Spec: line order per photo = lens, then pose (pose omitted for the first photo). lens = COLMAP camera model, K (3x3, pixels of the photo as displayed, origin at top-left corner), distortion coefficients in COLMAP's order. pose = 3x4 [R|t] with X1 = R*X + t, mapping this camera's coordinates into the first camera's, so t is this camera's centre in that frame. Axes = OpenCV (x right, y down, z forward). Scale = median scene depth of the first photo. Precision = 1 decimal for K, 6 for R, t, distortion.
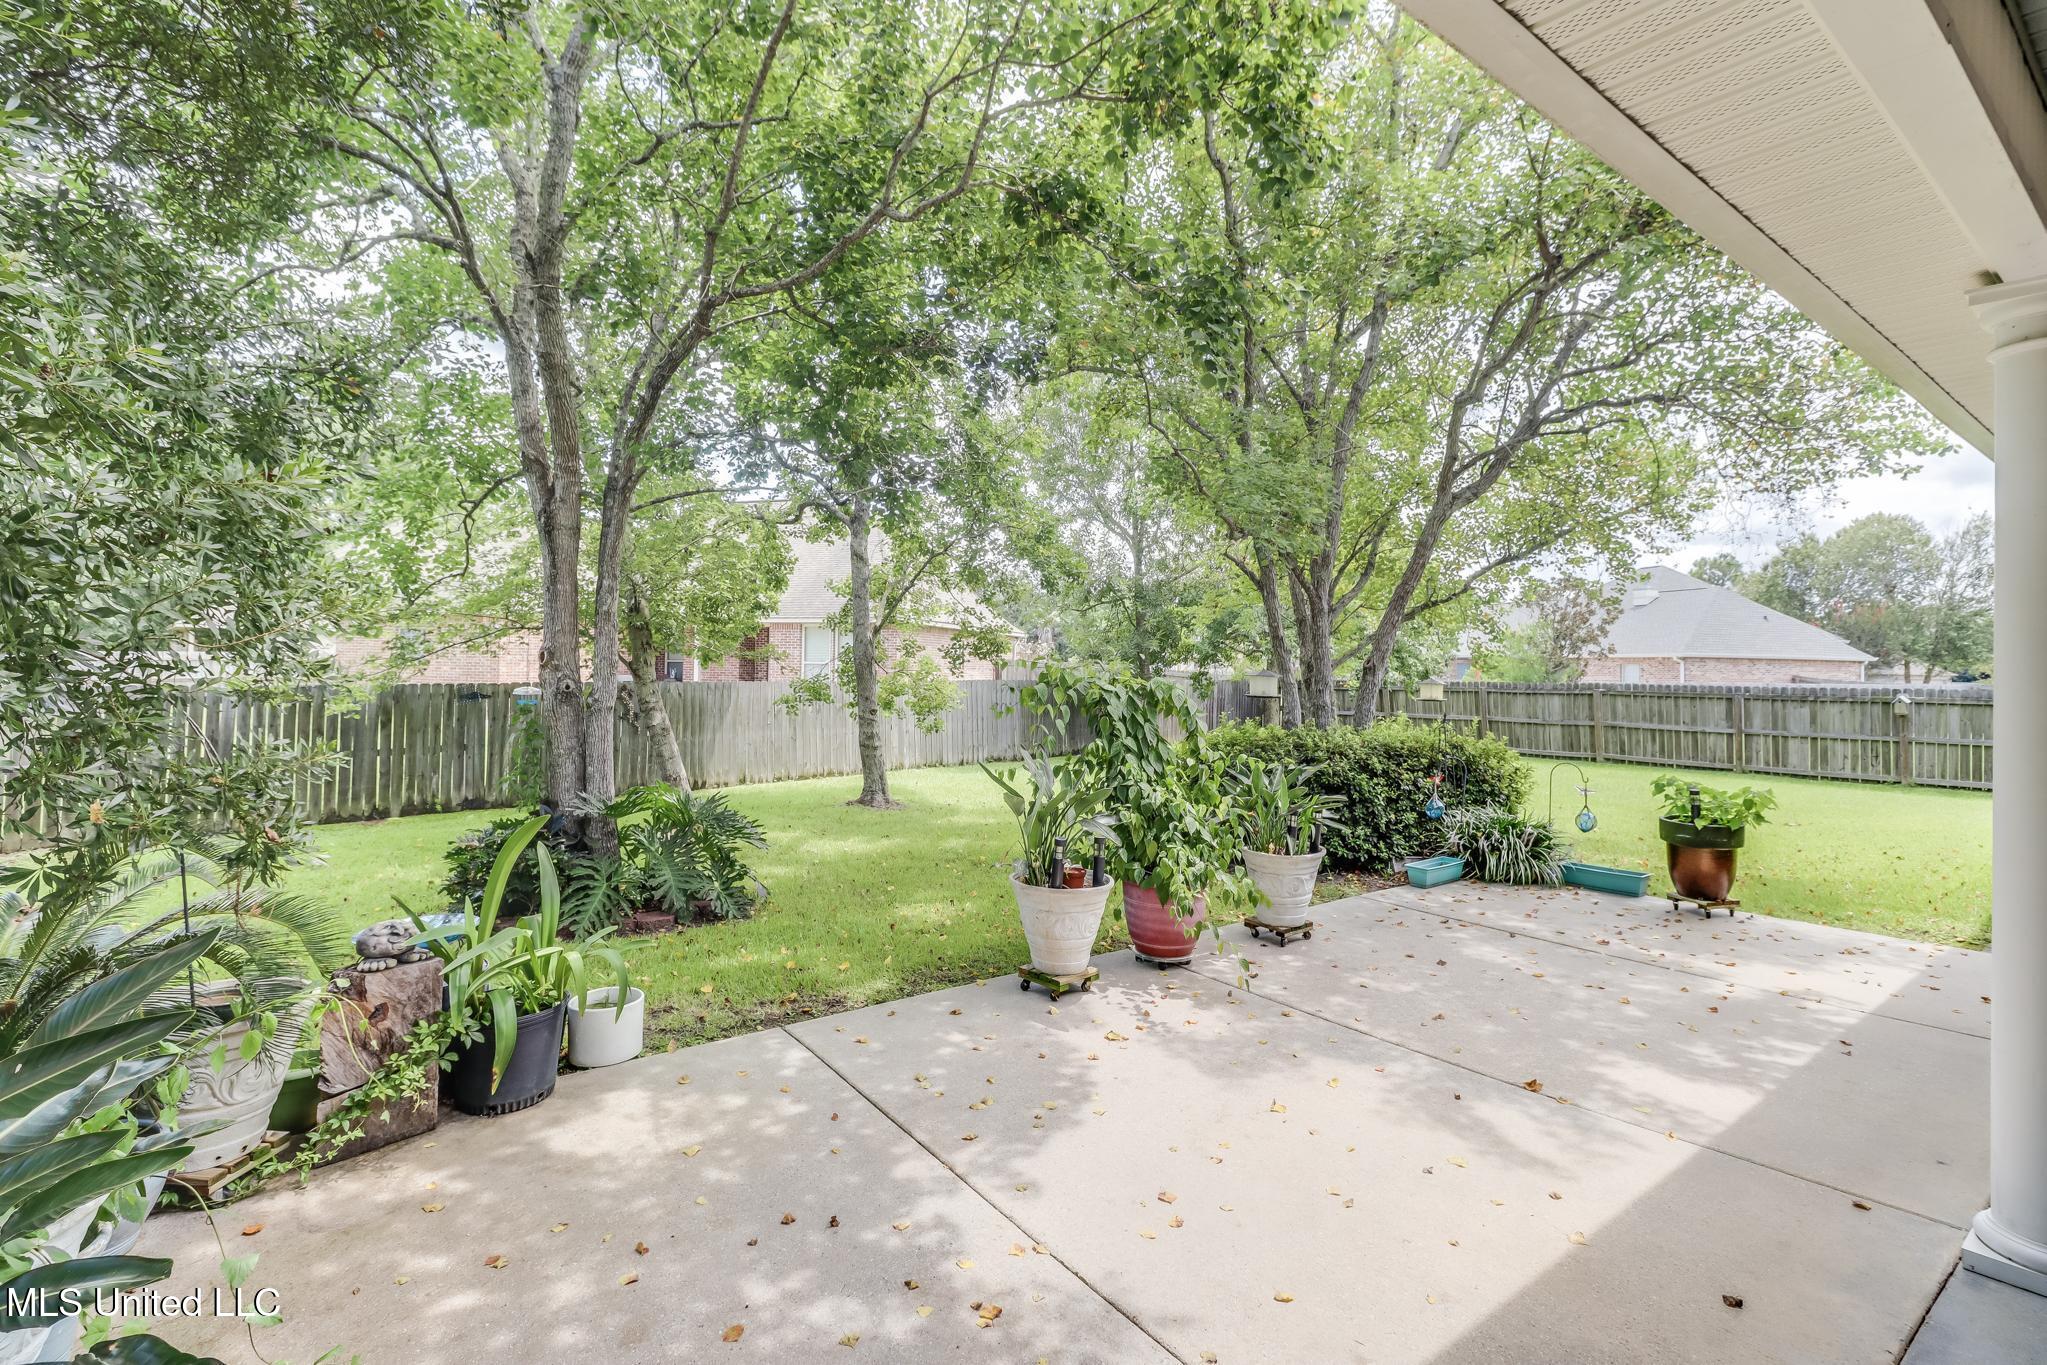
lens RADIAL K [[942.5, 0, 1023.9], [0, 942.5, 677.6], [0, 0, 1]] dist [0.000038, 0.000025]
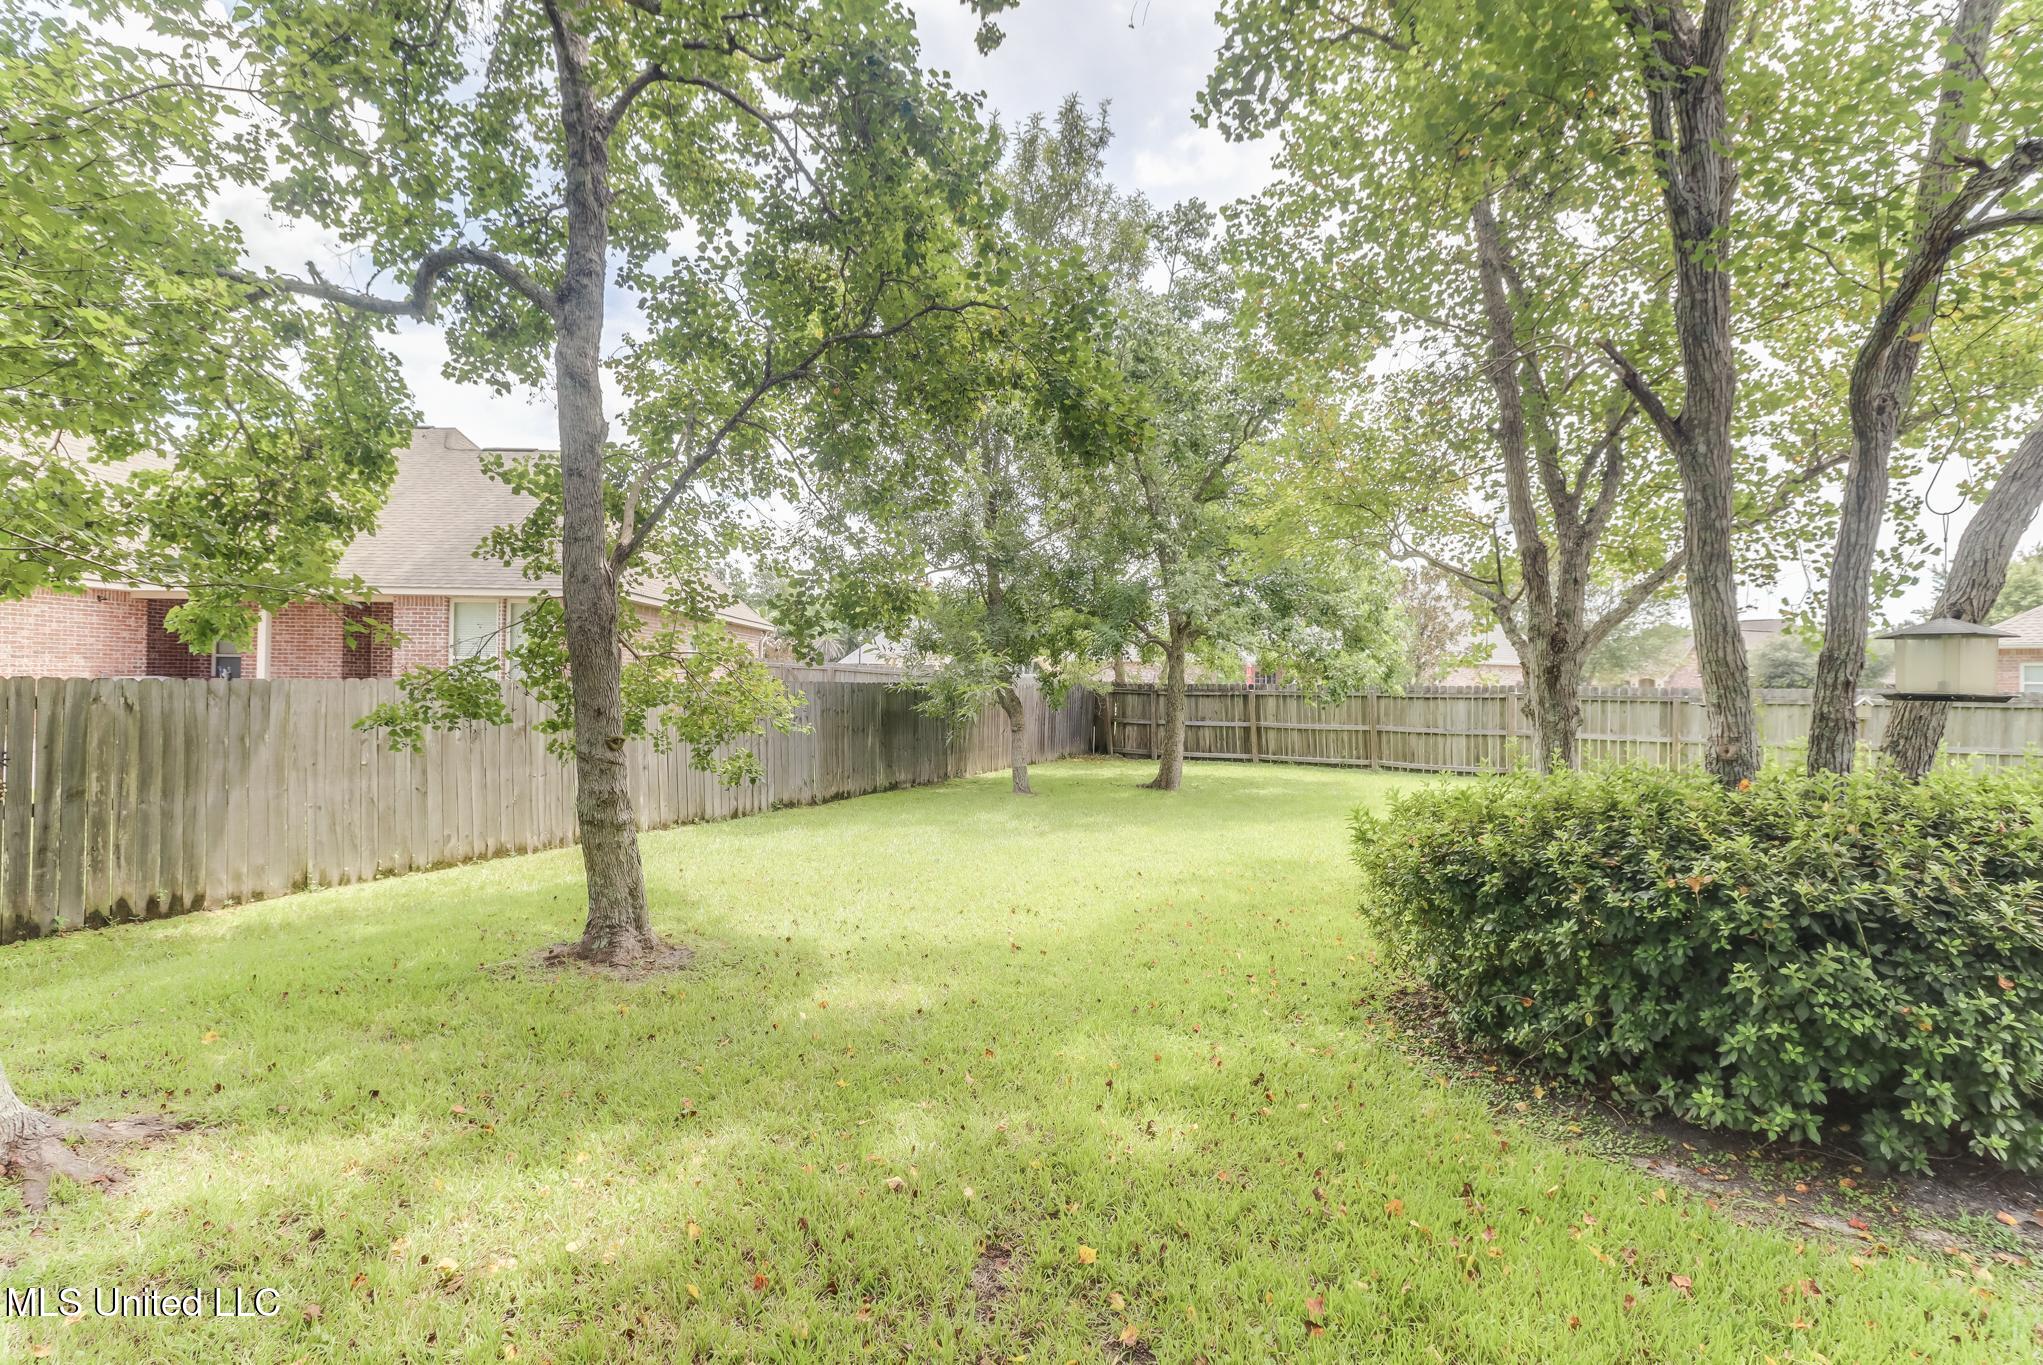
lens RADIAL K [[940.7, 0, 1020.9], [0, 940.7, 686.7], [0, 0, 1]] dist [0.000038, 0.000025]
pose [[0.953732, -0.002718, 0.300647, -0.097622], [0.003584, 0.999991, -0.002329, 0.010797], [-0.300638, 0.003298, 0.953733, 0.465931]]
